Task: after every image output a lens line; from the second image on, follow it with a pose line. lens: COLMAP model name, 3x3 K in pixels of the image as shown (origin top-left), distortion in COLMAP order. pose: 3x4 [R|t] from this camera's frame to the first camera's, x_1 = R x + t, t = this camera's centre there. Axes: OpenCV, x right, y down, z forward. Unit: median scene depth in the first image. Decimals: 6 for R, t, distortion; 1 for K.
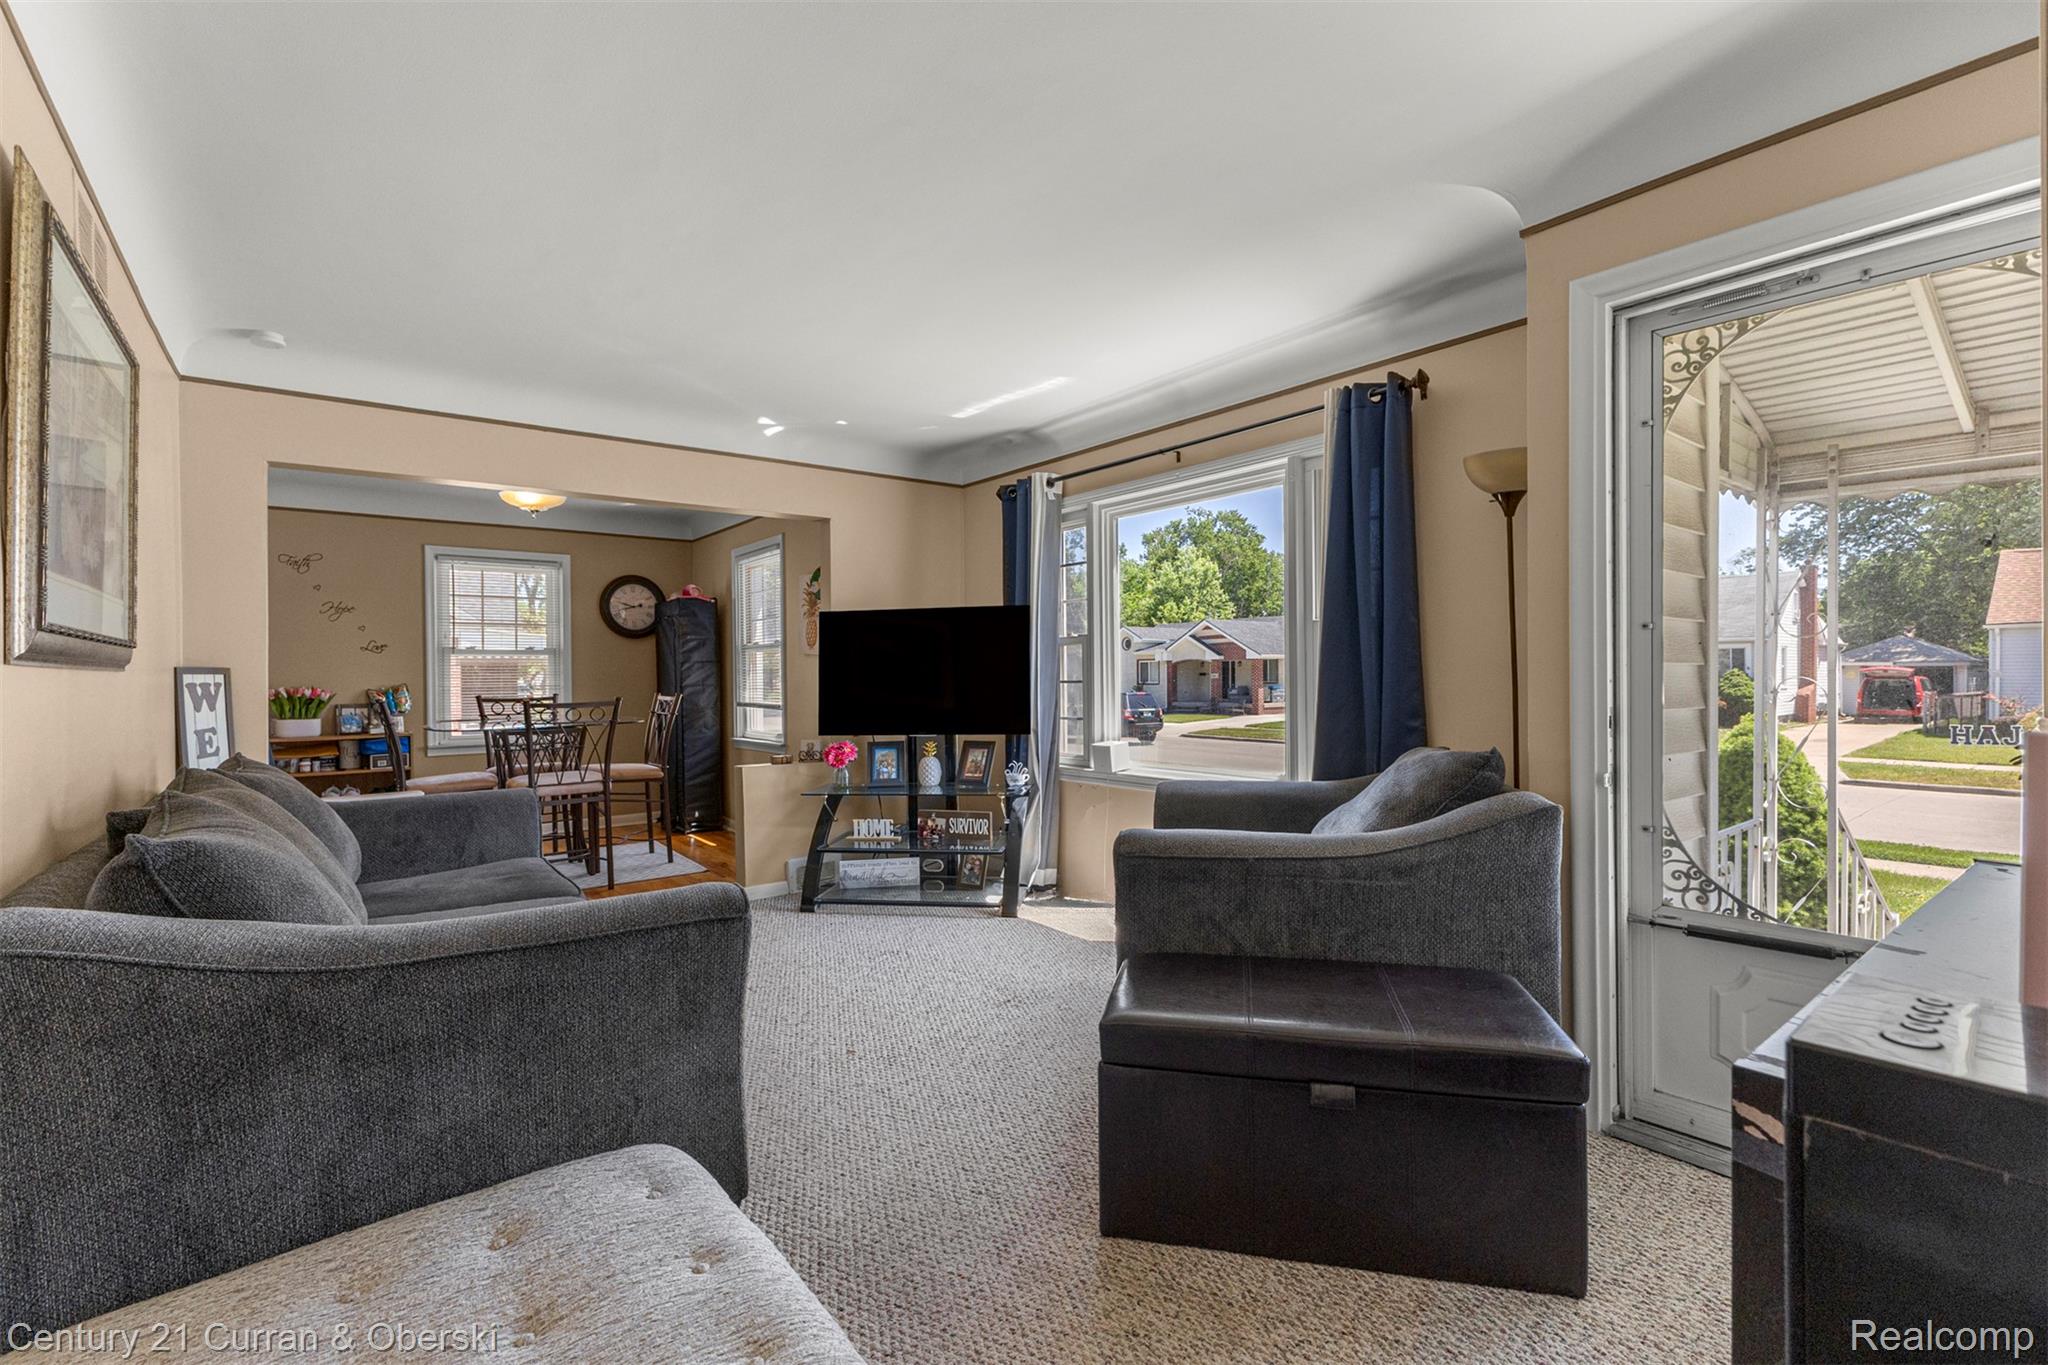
lens RADIAL K [[881.2, 0, 1027.9], [0, 881.2, 672.3], [0, 0, 1]] dist [-0.000166, -0.000572]
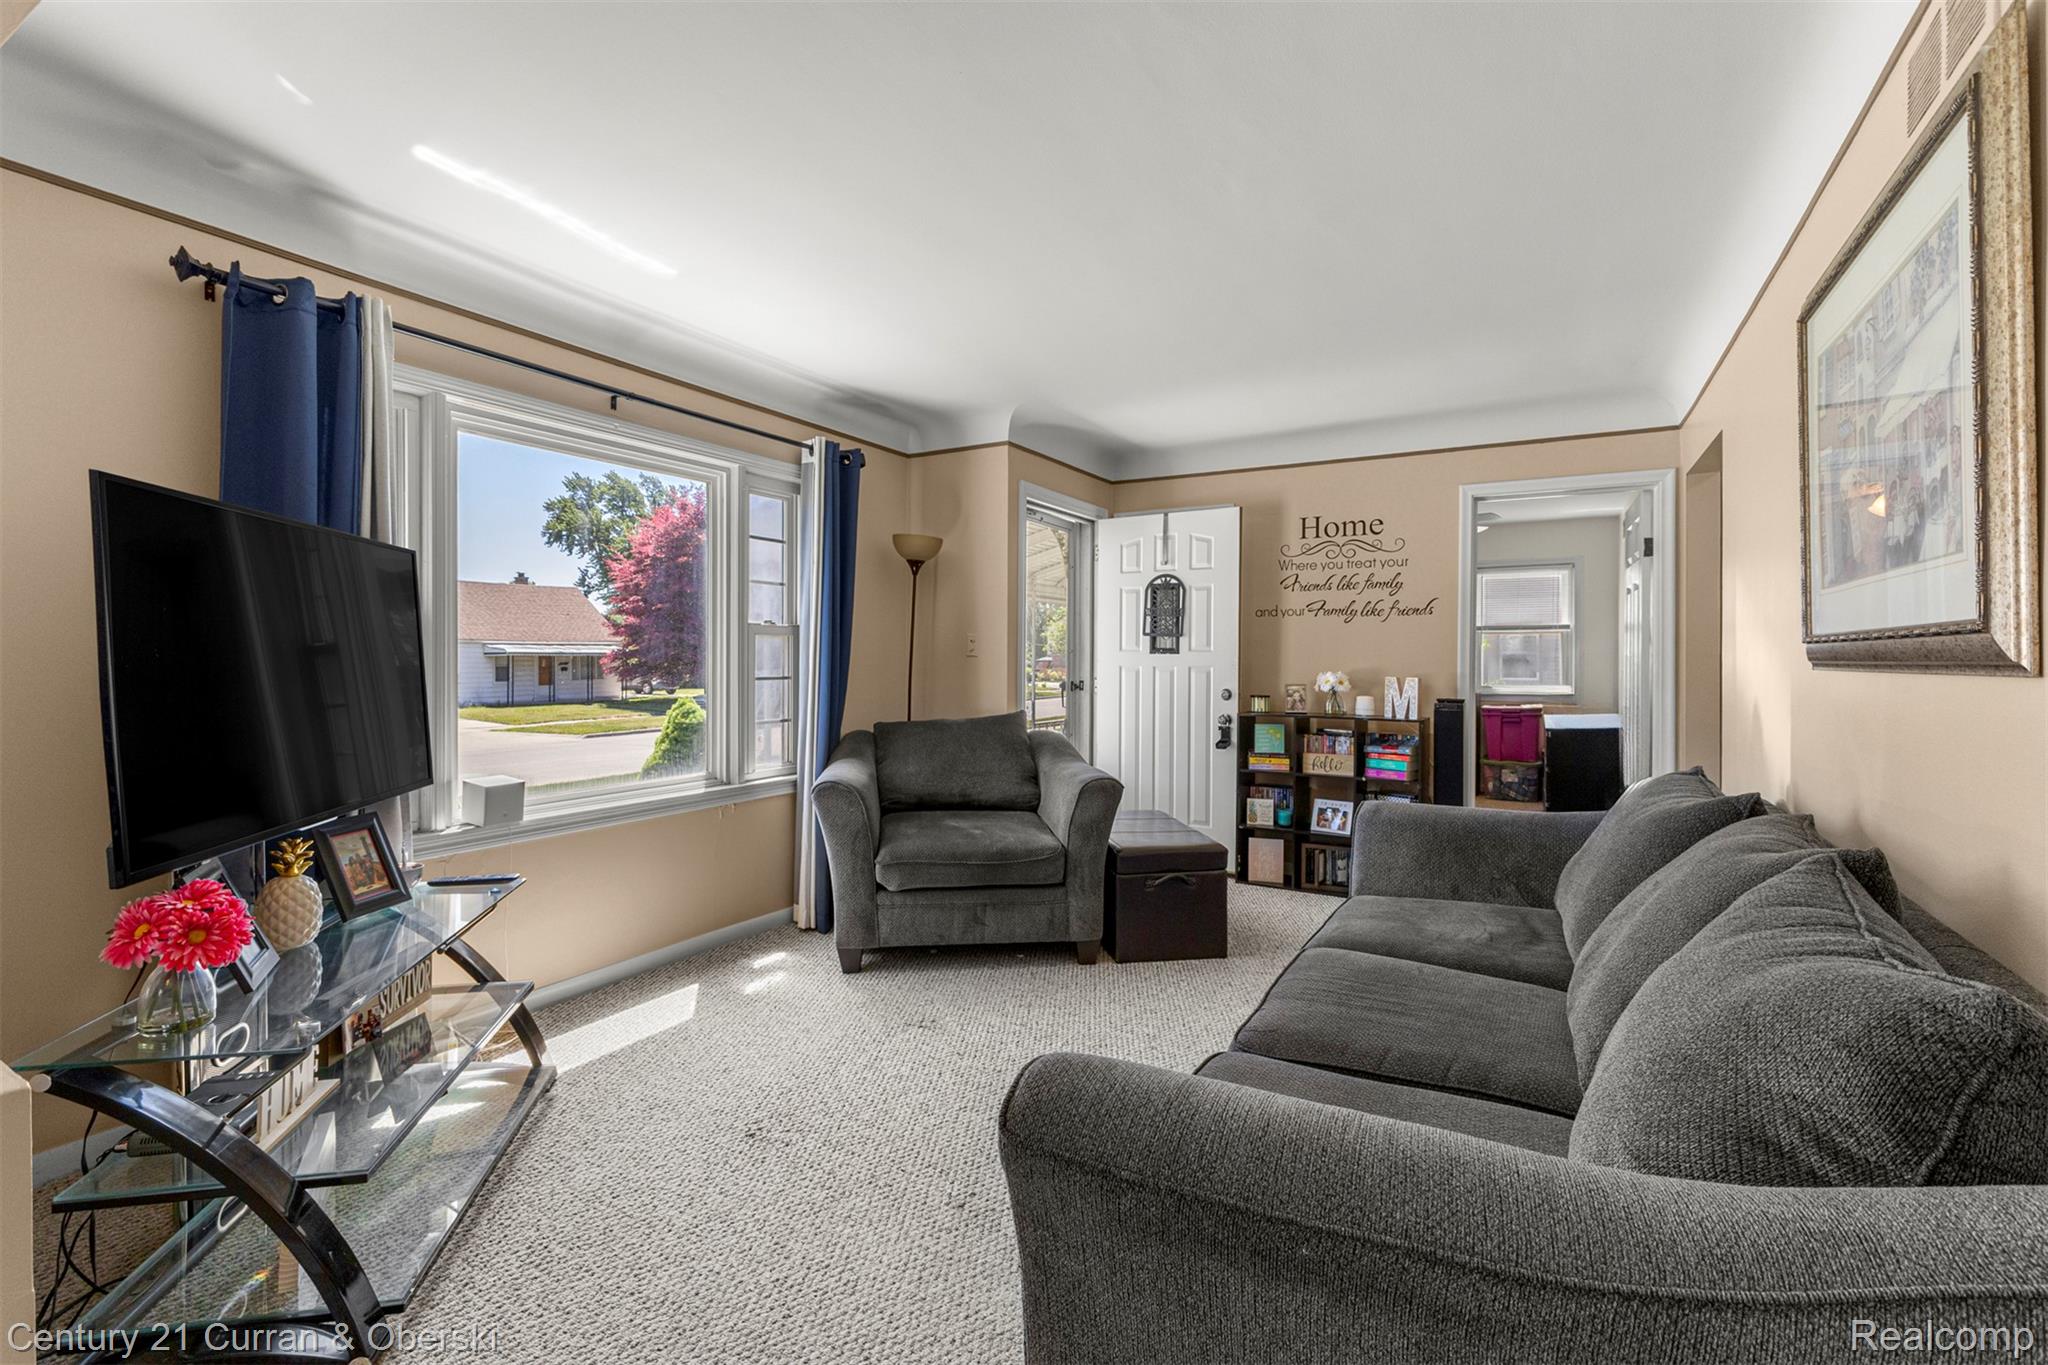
lens RADIAL K [[899.6, 0, 1029.3], [0, 899.6, 660.1], [0, 0, 1]] dist [0.001324, -0.000019]
pose [[-0.359232, 0.010666, 0.933187, -0.813243], [0.000580, 0.999937, -0.011206, -0.001958], [-0.933248, -0.003484, -0.359215, 1.055330]]
